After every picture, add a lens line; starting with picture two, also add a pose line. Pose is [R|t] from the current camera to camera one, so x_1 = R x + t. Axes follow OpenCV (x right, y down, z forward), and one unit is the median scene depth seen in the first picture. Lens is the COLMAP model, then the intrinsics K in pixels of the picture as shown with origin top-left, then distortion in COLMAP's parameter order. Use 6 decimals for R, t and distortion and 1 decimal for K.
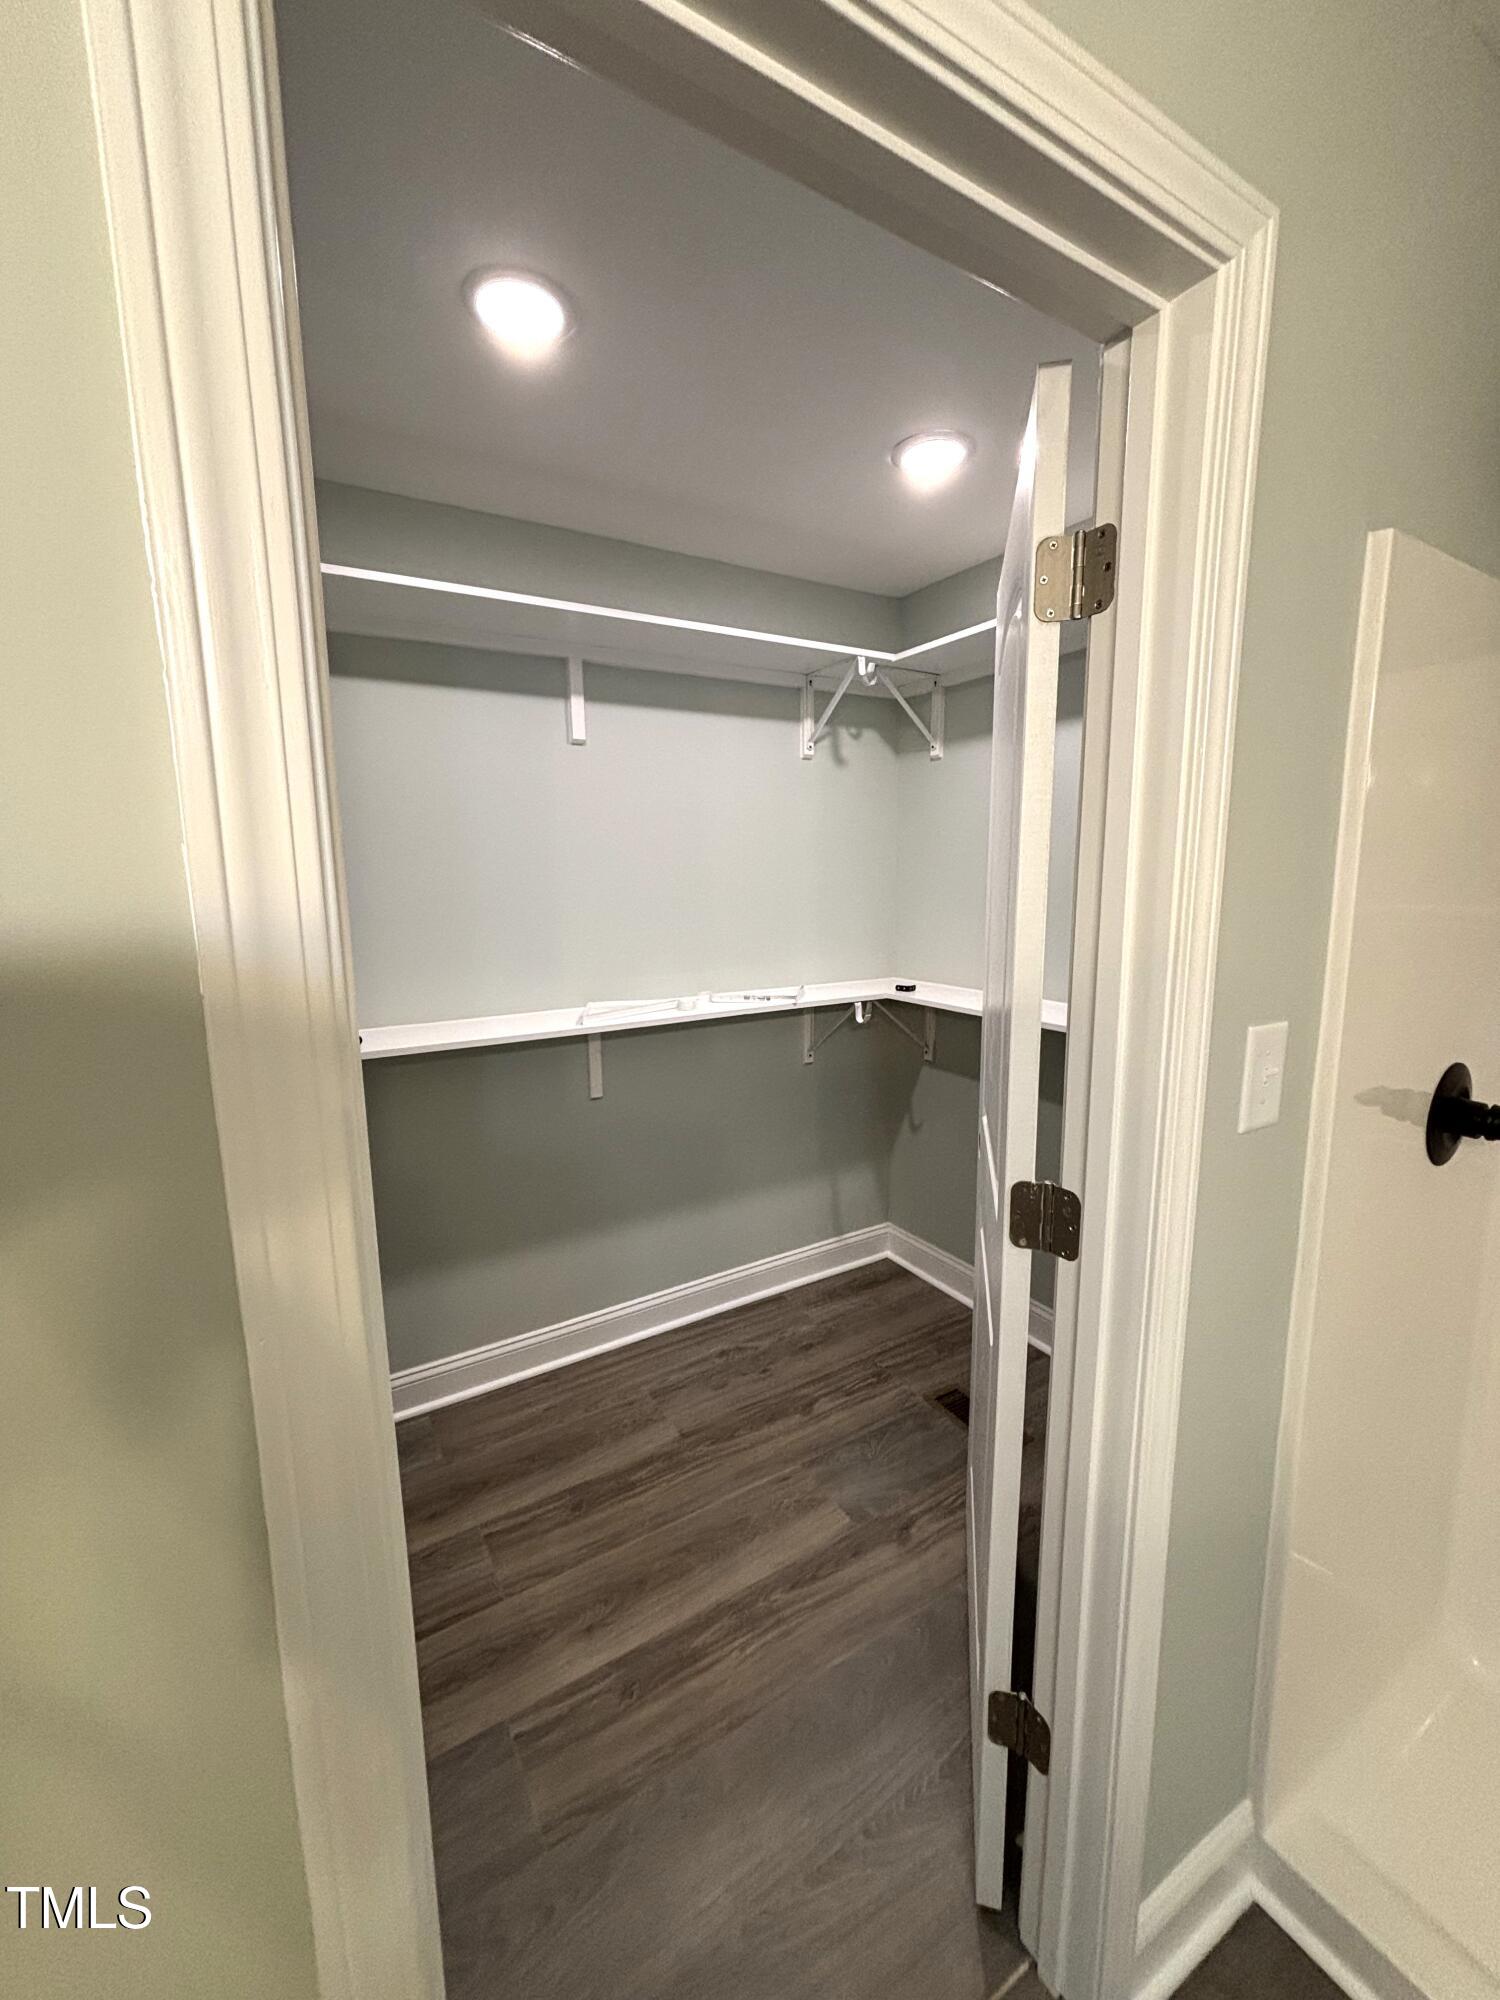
lens RADIAL K [[802.0, 0, 750.2], [0, 802.0, 997.1], [0, 0, 1]] dist [0.000739, 0.002015]
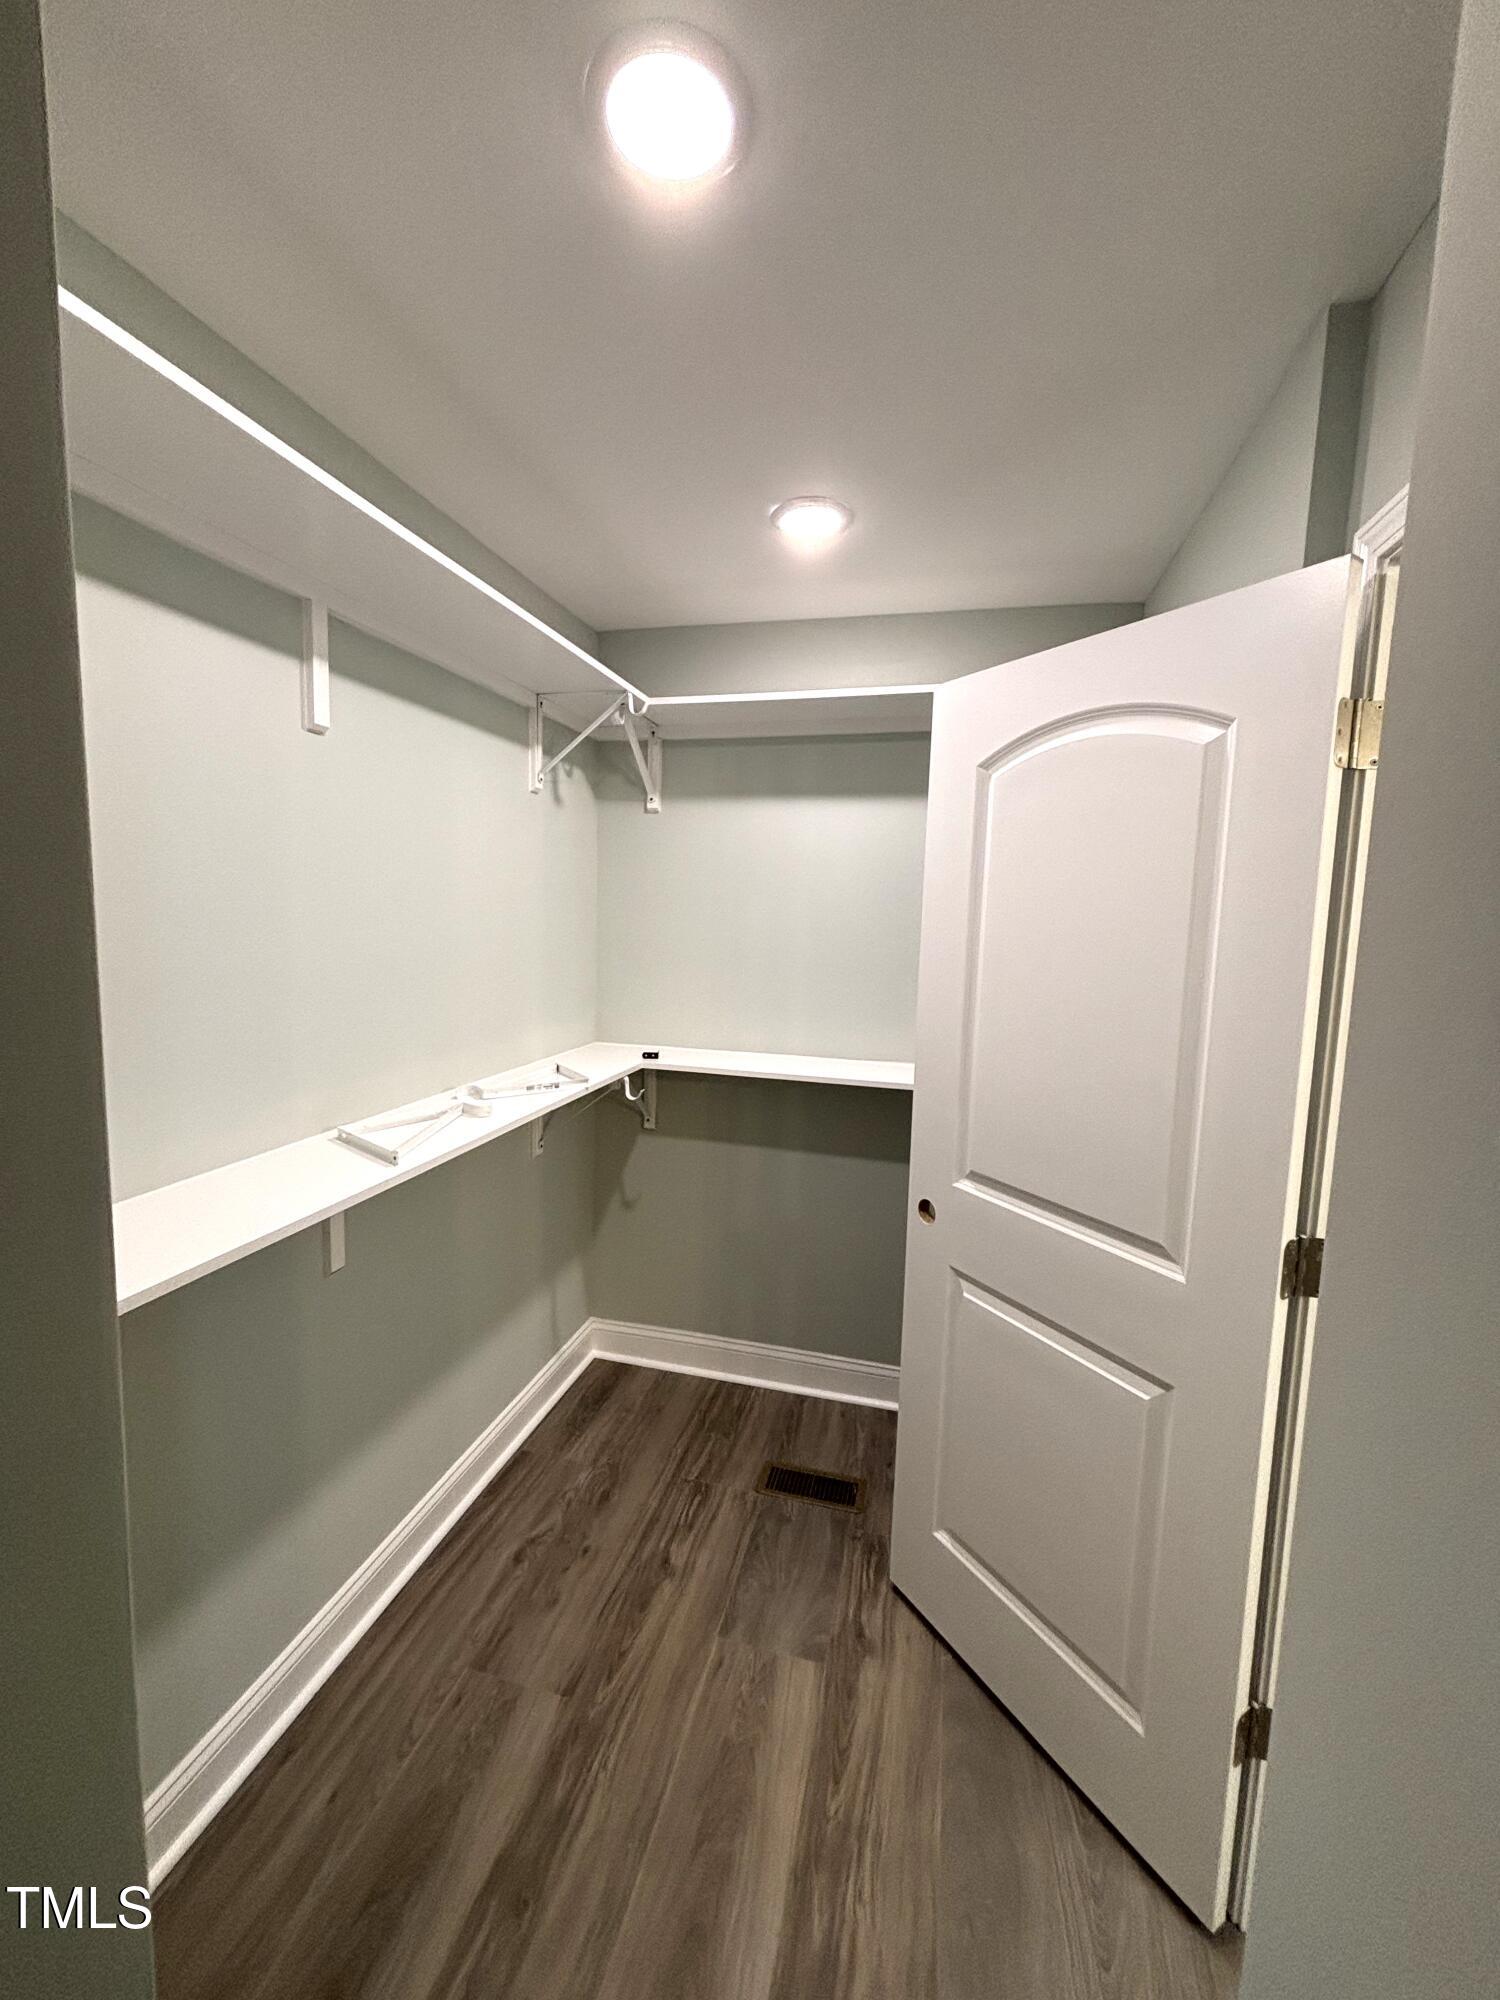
lens RADIAL K [[802.0, 0, 749.3], [0, 802.0, 998.9], [0, 0, 1]] dist [0.000739, 0.002015]
pose [[0.717216, -0.042171, 0.695574, -0.422079], [0.072310, 0.997283, -0.014097, -0.063495], [-0.693089, 0.060408, 0.718316, 0.296836]]
